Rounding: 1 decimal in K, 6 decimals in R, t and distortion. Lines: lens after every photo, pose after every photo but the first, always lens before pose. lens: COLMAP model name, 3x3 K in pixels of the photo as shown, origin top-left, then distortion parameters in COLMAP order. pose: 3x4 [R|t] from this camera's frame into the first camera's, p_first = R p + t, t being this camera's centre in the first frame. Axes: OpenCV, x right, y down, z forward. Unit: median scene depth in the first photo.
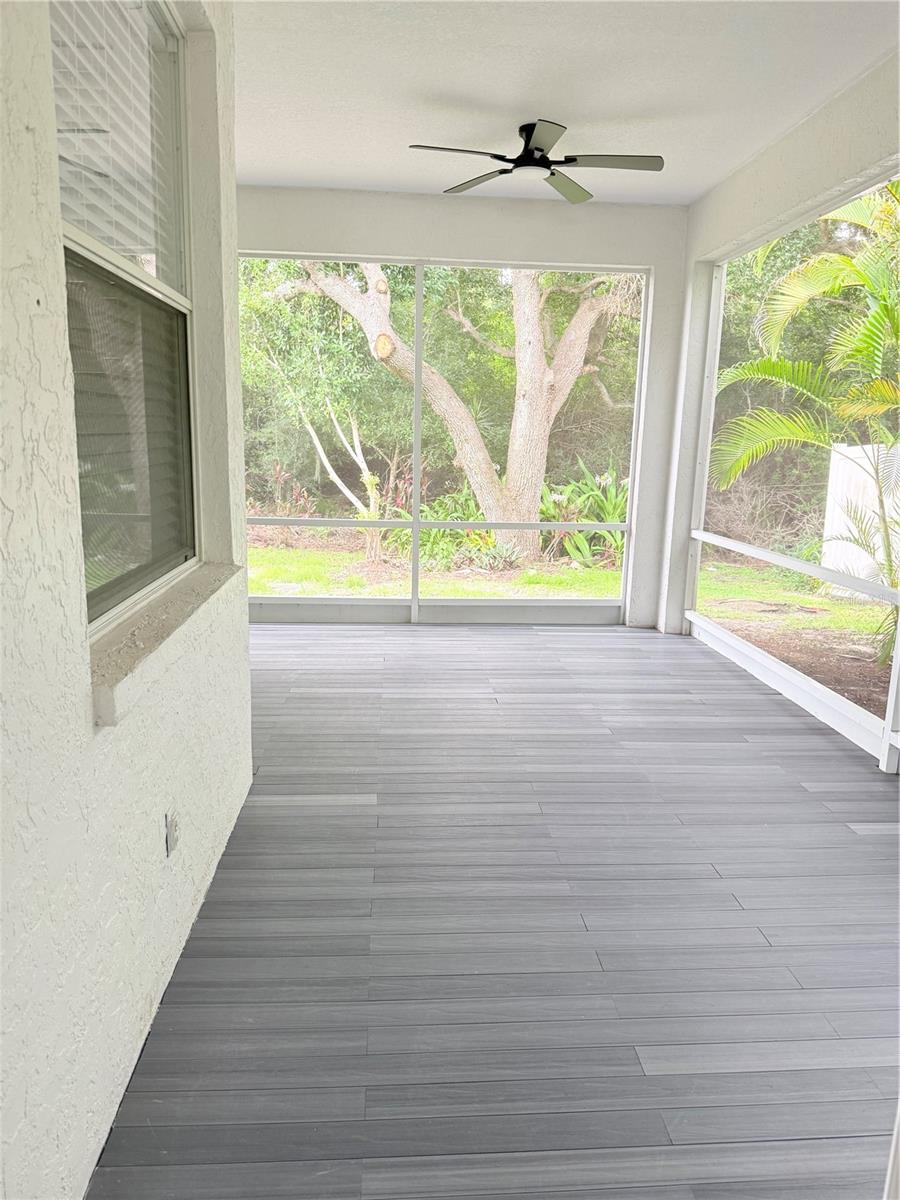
lens RADIAL K [[832.4, 0, 450.0], [0, 832.4, 600.0], [0, 0, 1]] dist [0.148497, -0.256174]
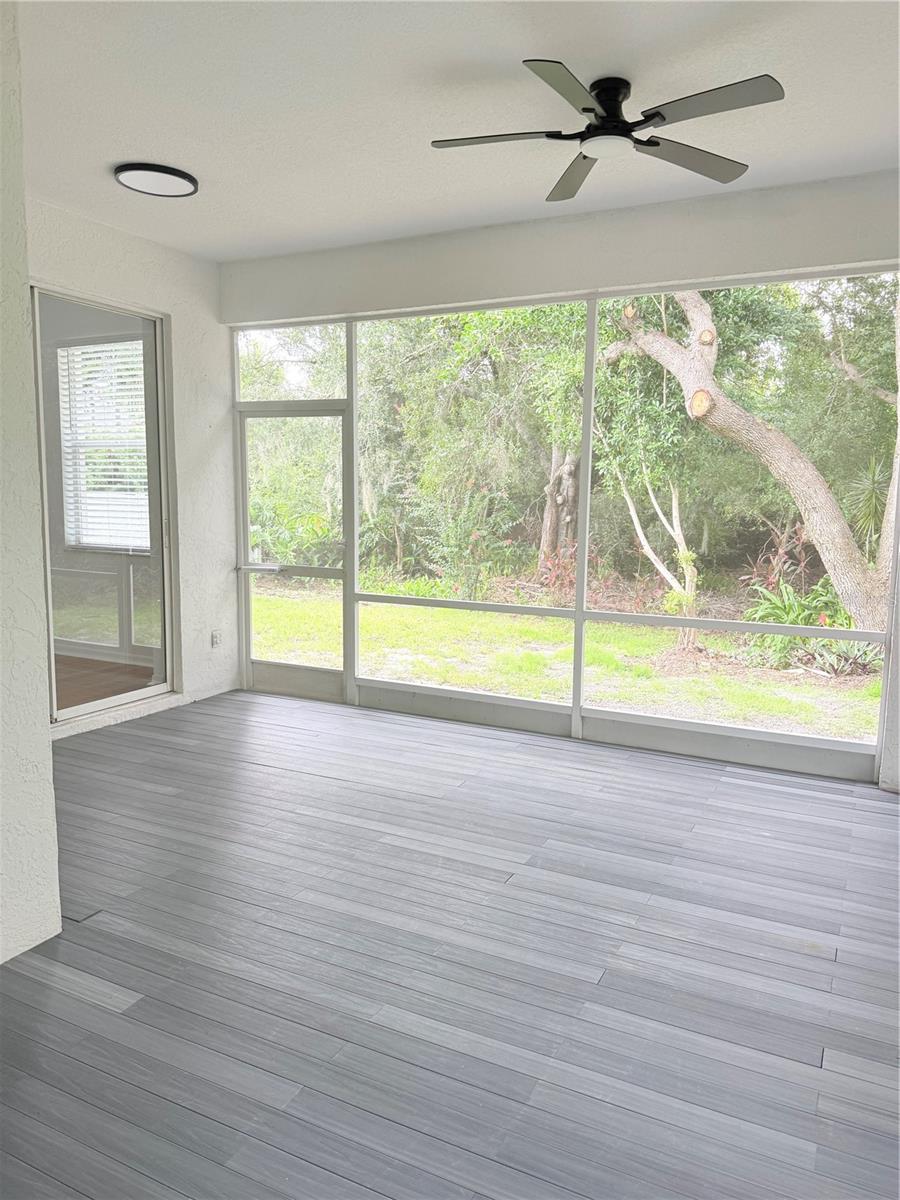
lens RADIAL K [[832.4, 0, 450.0], [0, 832.4, 600.0], [0, 0, 1]] dist [0.148497, -0.256174]
pose [[0.860280, 0.050891, -0.507276, 0.284848], [-0.092541, 0.994064, -0.057213, -0.051948], [0.501353, 0.096163, 0.859883, 0.273228]]
